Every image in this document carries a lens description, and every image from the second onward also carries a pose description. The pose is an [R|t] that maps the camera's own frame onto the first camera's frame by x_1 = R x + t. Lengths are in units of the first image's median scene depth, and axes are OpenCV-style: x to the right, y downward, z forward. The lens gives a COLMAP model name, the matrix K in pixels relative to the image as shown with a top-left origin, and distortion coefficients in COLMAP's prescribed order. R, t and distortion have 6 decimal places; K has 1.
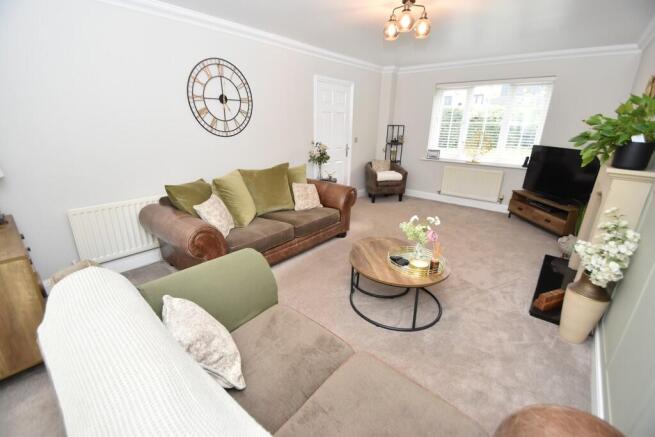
lens RADIAL K [[291.5, 0, 324.0], [0, 291.5, 220.3], [0, 0, 1]] dist [0.001582, -0.000043]
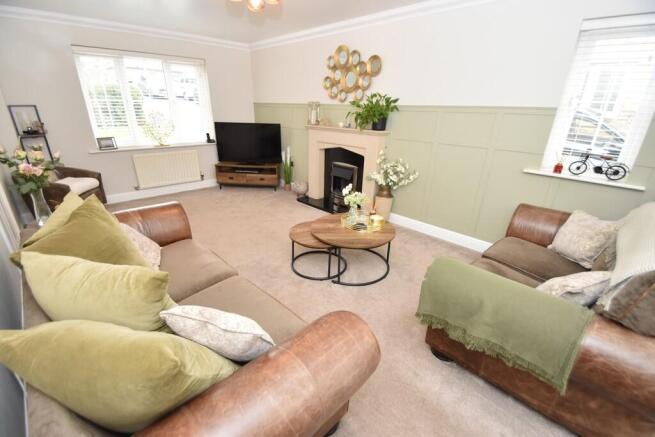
lens RADIAL K [[291.5, 0, 324.5], [0, 291.5, 218.6], [0, 0, 1]] dist [0.001582, -0.000043]
pose [[0.096939, -0.370787, 0.923645, -0.407712], [0.299052, 0.895985, 0.328297, -0.157209], [-0.949300, 0.244393, 0.197741, 0.431377]]
